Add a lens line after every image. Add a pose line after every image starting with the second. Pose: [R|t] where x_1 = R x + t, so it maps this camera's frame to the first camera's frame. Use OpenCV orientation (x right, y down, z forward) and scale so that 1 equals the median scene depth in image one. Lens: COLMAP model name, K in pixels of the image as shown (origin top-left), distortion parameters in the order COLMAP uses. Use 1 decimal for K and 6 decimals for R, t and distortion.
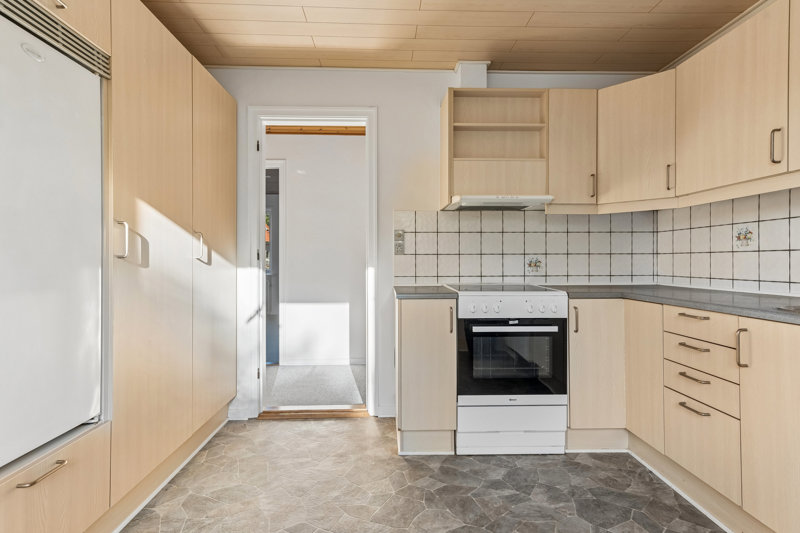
lens RADIAL K [[423.6, 0, 398.5], [0, 423.6, 261.5], [0, 0, 1]] dist [-0.002349, -0.000252]
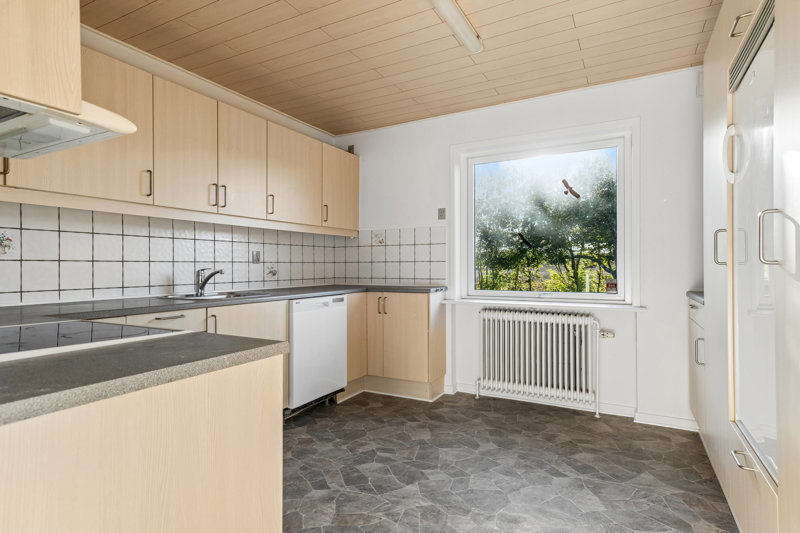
lens RADIAL K [[423.6, 0, 402.9], [0, 423.6, 268.2], [0, 0, 1]] dist [-0.002349, -0.000252]
pose [[-0.866170, 0.005943, 0.499715, -0.387661], [0.009758, 0.999940, 0.005021, -0.003802], [-0.499655, 0.009225, -0.866176, 1.505870]]
